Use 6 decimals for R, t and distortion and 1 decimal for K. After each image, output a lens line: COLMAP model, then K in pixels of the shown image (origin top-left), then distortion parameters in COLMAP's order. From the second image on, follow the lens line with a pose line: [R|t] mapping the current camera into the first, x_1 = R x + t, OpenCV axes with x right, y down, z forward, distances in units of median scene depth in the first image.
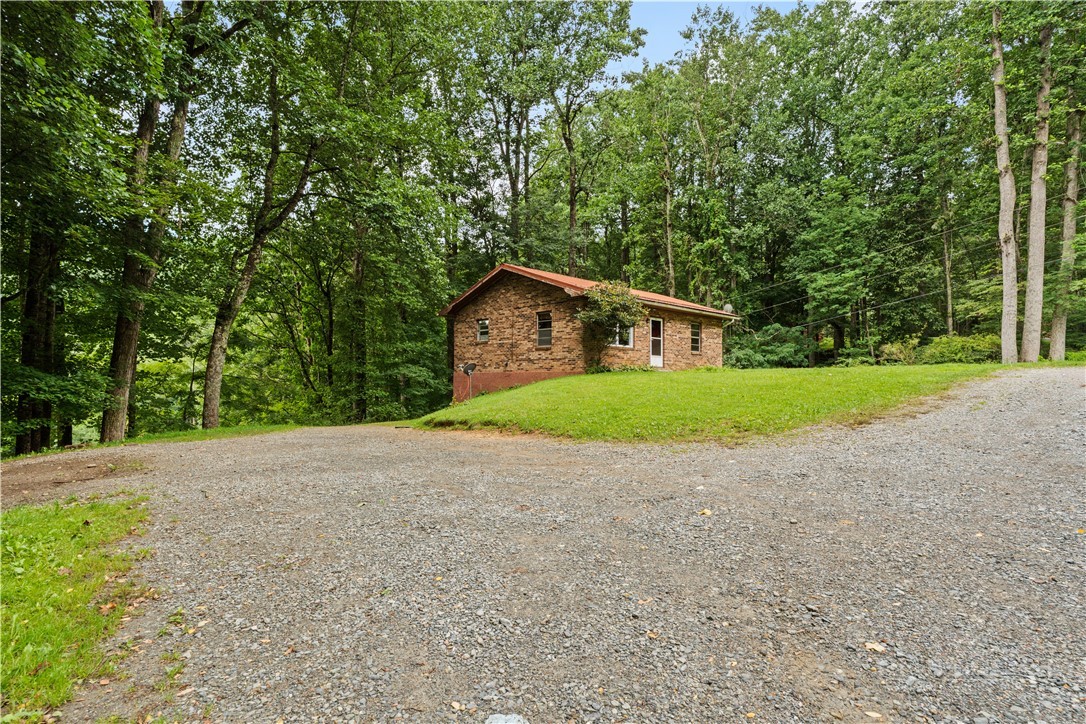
lens RADIAL K [[581.1, 0, 540.9], [0, 581.1, 362.6], [0, 0, 1]] dist [-0.000434, -0.000147]
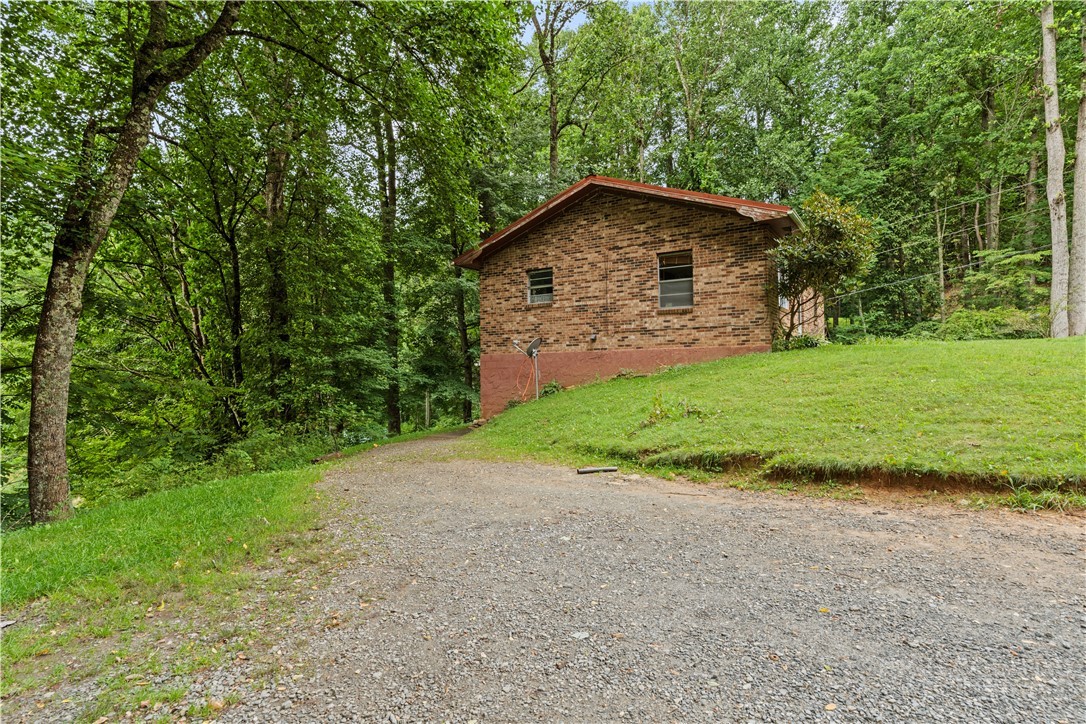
lens RADIAL K [[581.1, 0, 545.4], [0, 581.1, 361.9], [0, 0, 1]] dist [-0.000434, -0.000147]
pose [[0.971690, -0.016600, 0.235676, -0.256952], [0.011695, 0.999685, 0.022193, 0.013221], [-0.235970, -0.018808, 0.971578, 0.400451]]
